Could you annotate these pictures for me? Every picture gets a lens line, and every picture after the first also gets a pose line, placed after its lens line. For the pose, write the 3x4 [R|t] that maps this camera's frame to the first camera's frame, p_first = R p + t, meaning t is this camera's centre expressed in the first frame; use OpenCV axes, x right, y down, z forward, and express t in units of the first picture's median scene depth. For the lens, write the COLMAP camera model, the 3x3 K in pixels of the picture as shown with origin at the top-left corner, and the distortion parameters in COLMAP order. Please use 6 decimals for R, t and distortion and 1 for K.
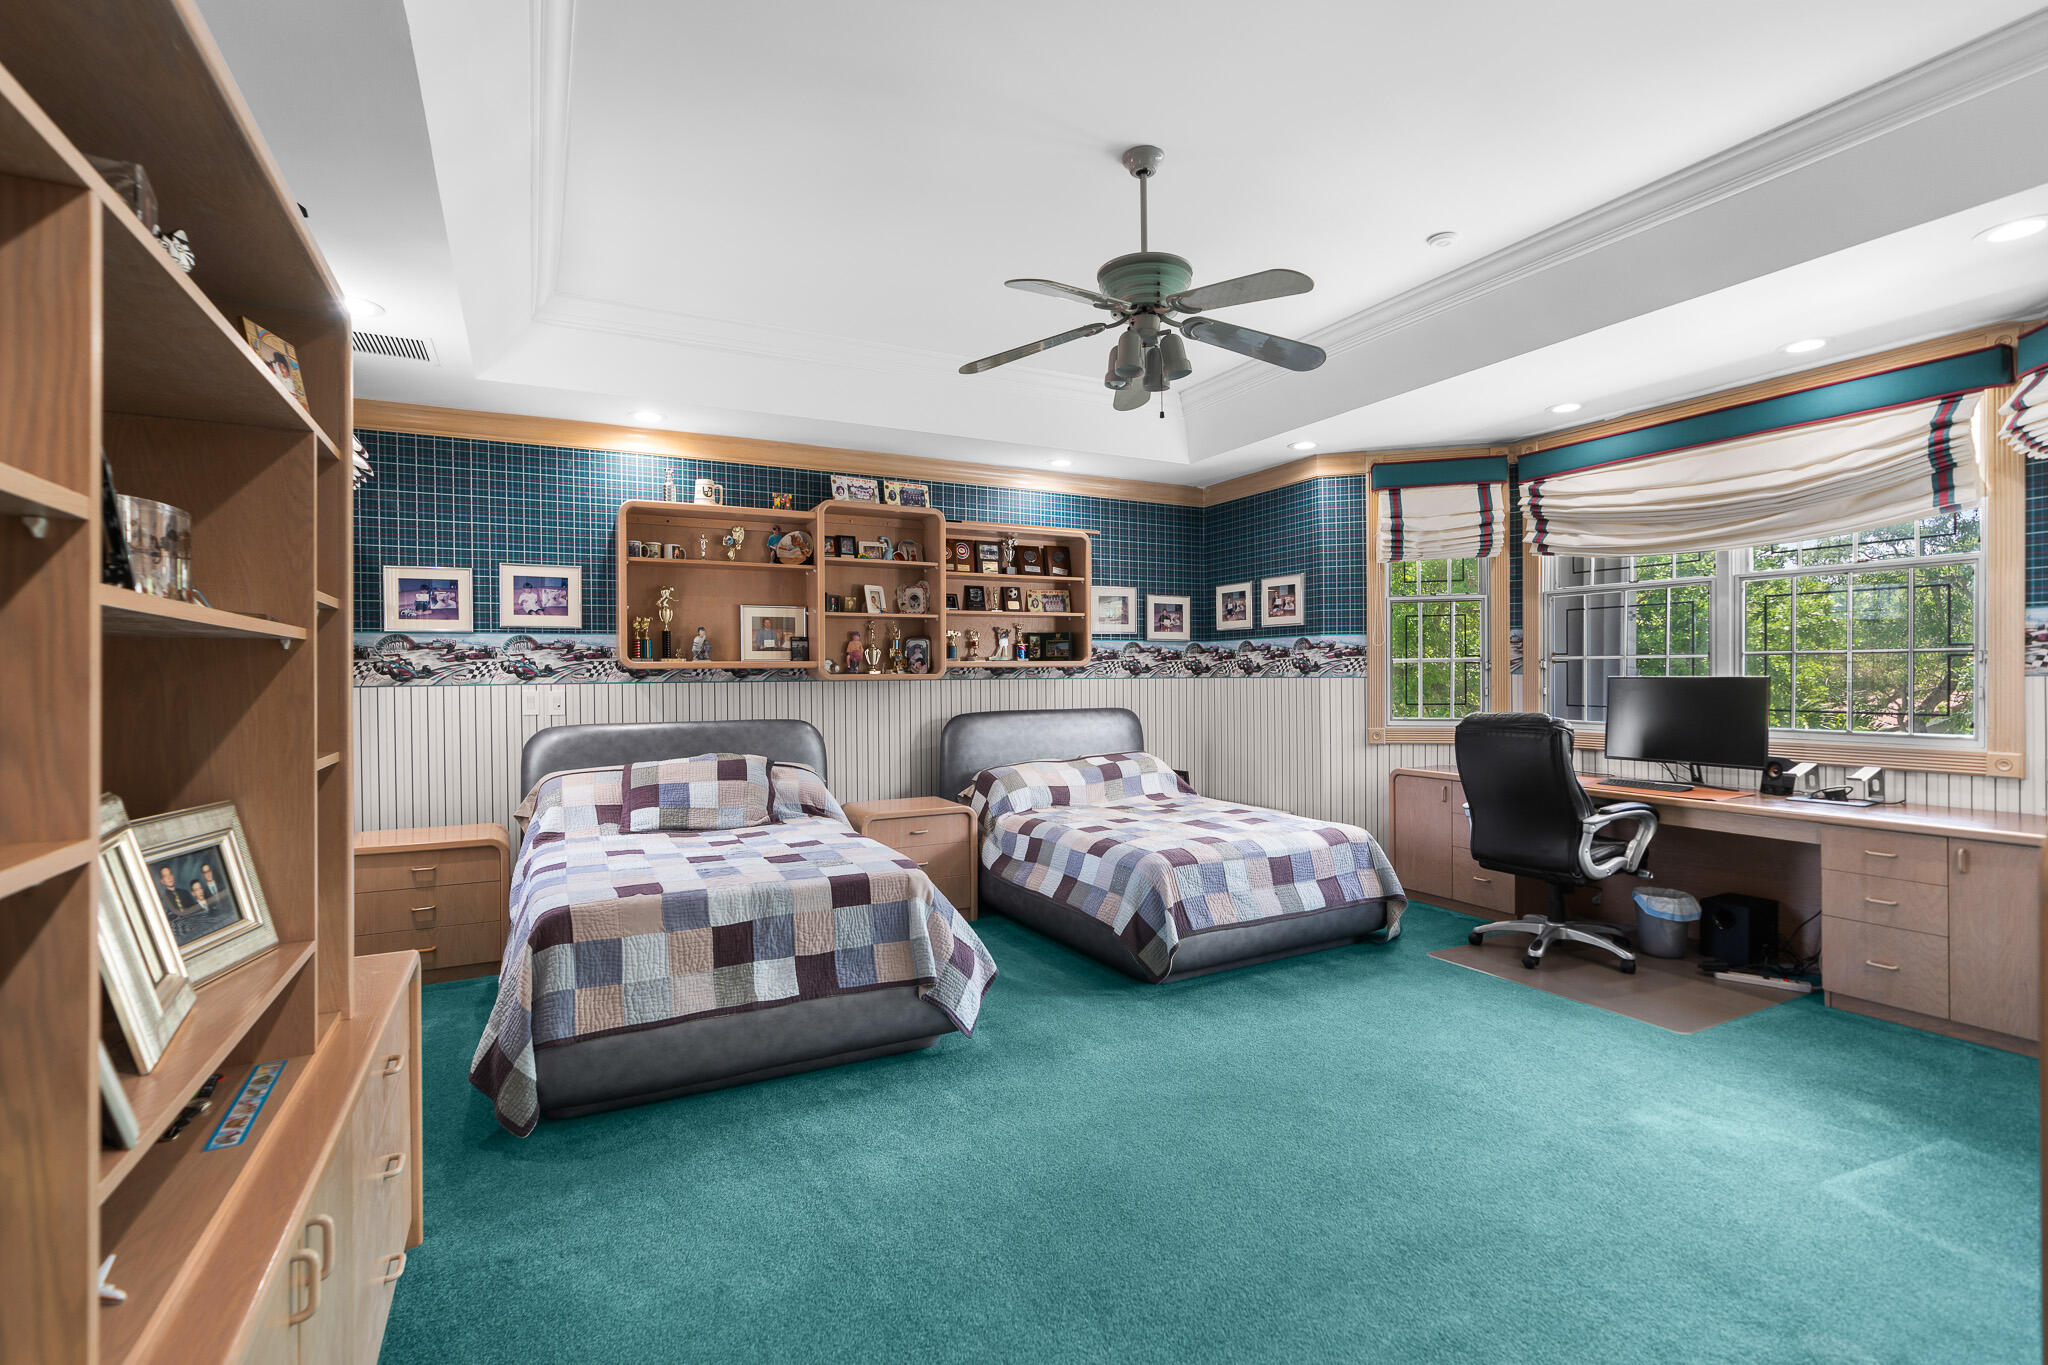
lens RADIAL K [[930.9, 0, 1016.2], [0, 930.9, 679.2], [0, 0, 1]] dist [-0.008997, 0.004468]
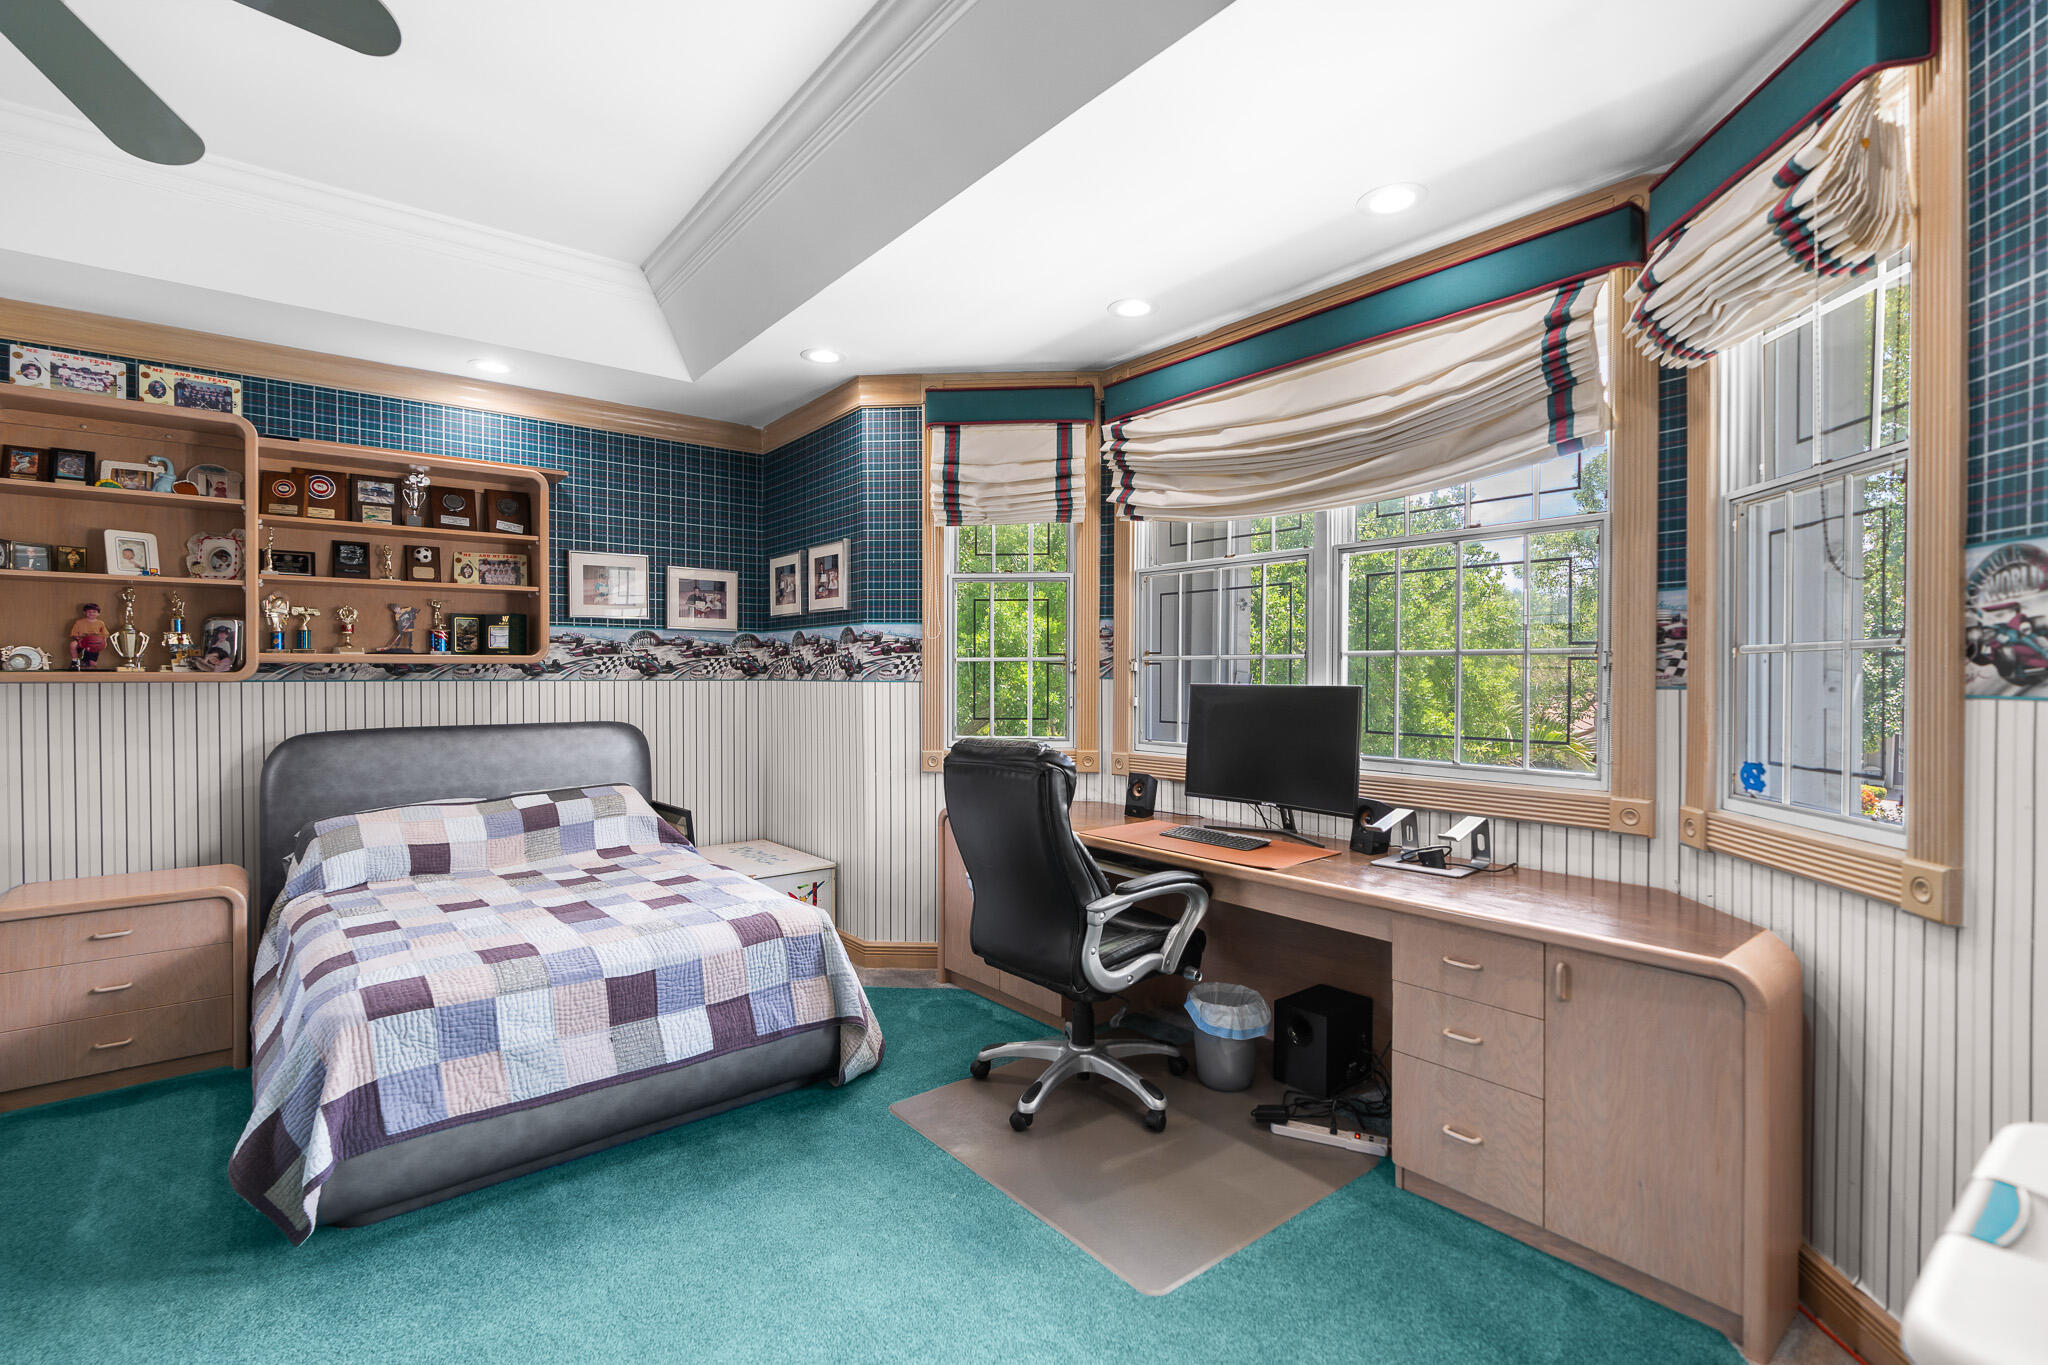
lens RADIAL K [[930.9, 0, 1017.8], [0, 930.9, 682.4], [0, 0, 1]] dist [-0.008997, 0.004468]
pose [[0.981359, 0.005896, 0.192095, 0.369915], [-0.006697, 0.999971, 0.003522, -0.005601], [-0.192069, -0.004742, 0.981370, 0.312471]]
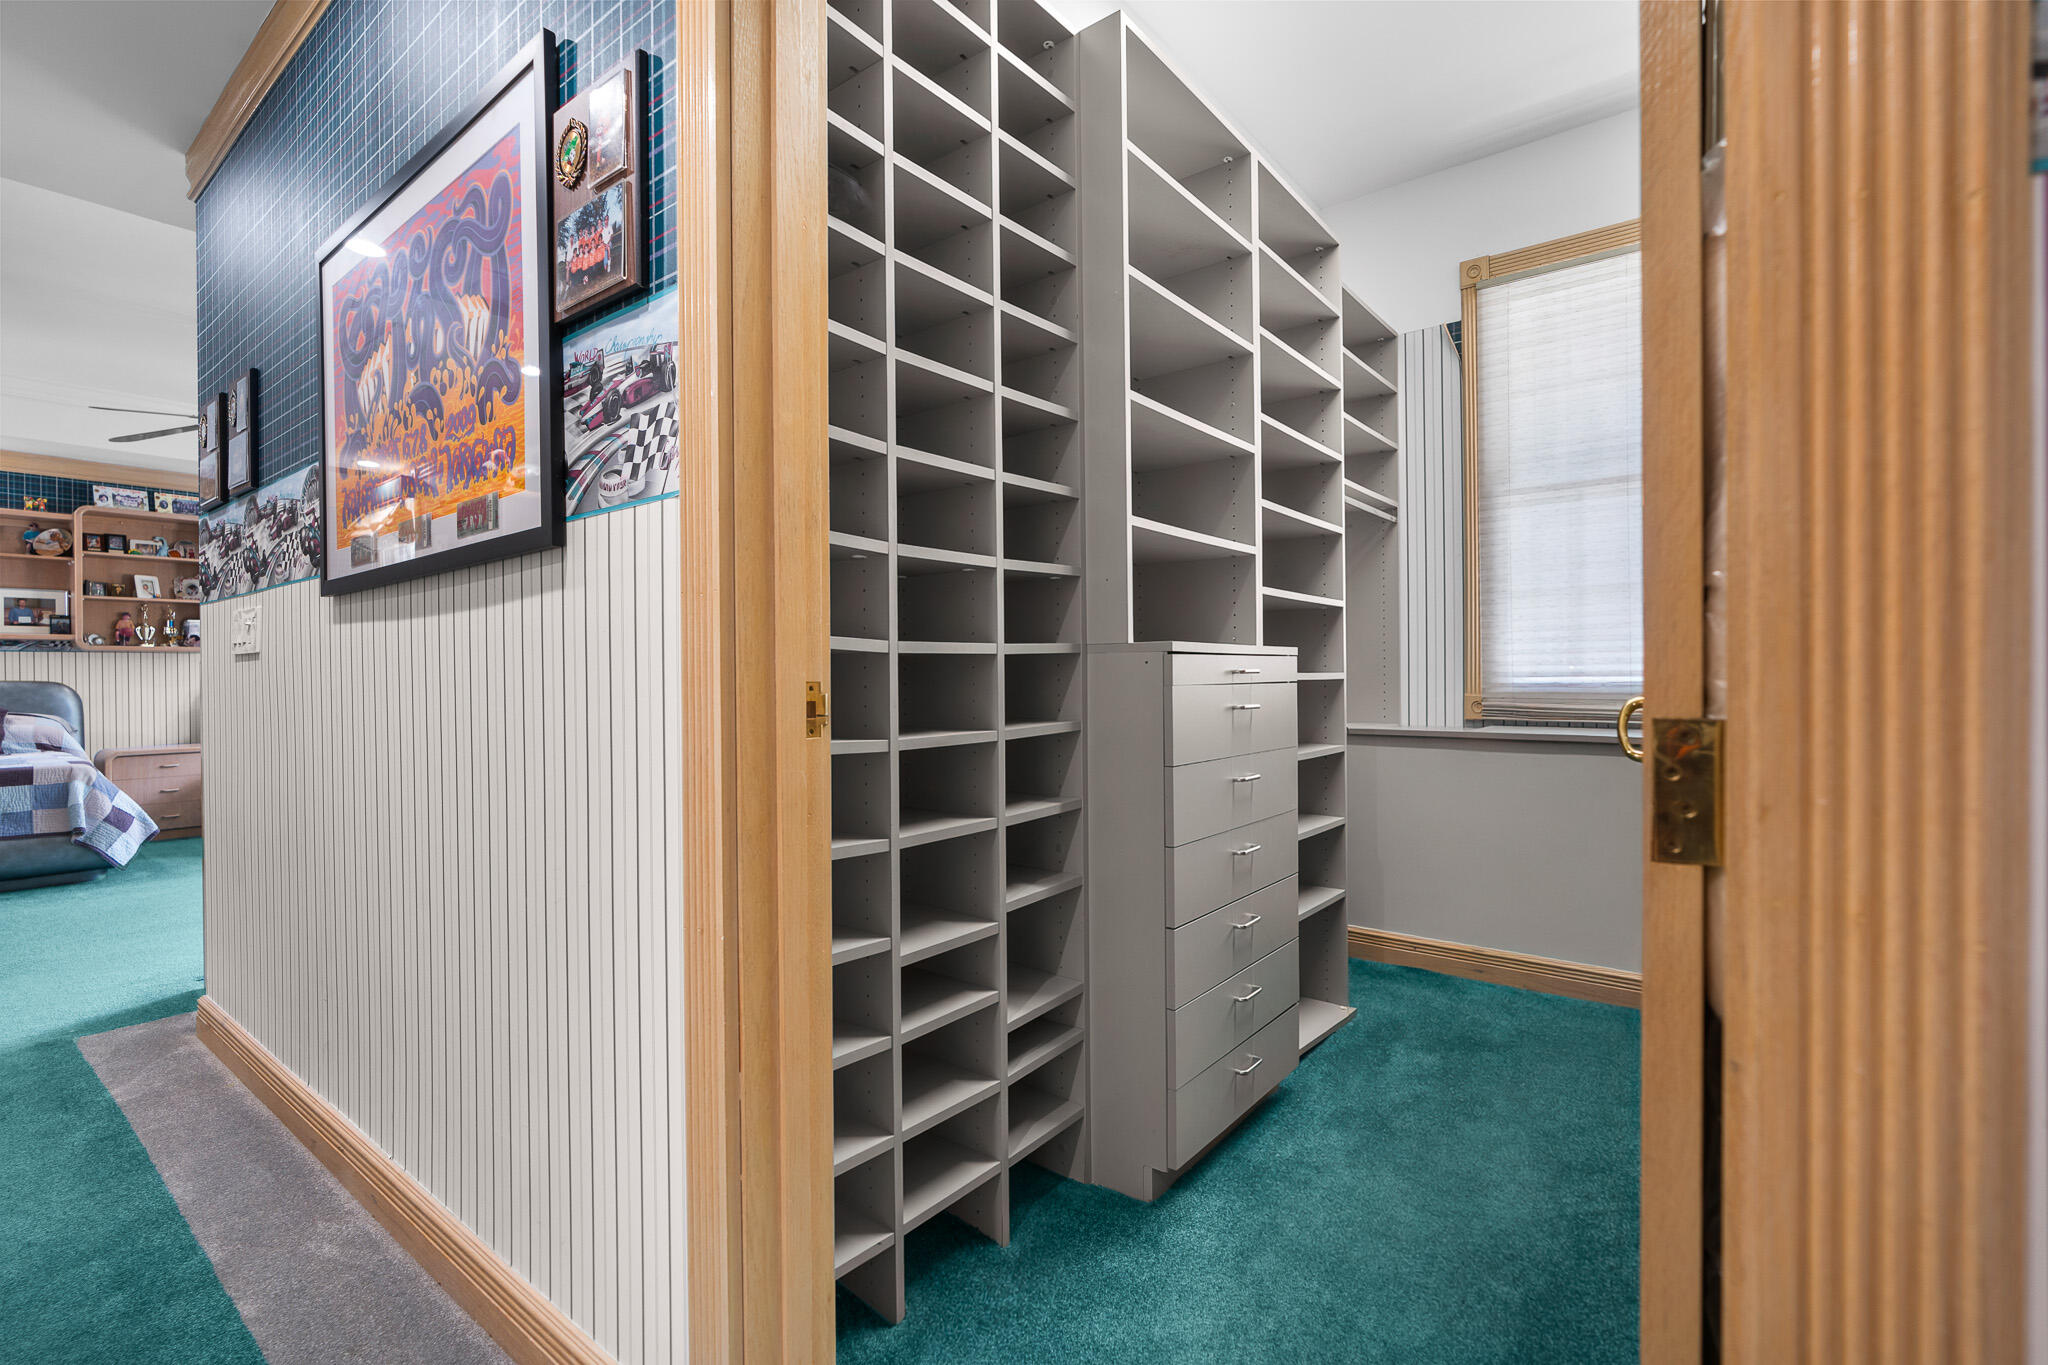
lens RADIAL K [[930.9, 0, 1024.5], [0, 930.9, 680.7], [0, 0, 1]] dist [-0.008997, 0.004468]
pose [[0.910062, -0.000837, 0.414471, 0.468751], [0.001959, 0.999995, -0.002282, 0.051967], [-0.414467, 0.002888, 0.910060, -0.715304]]
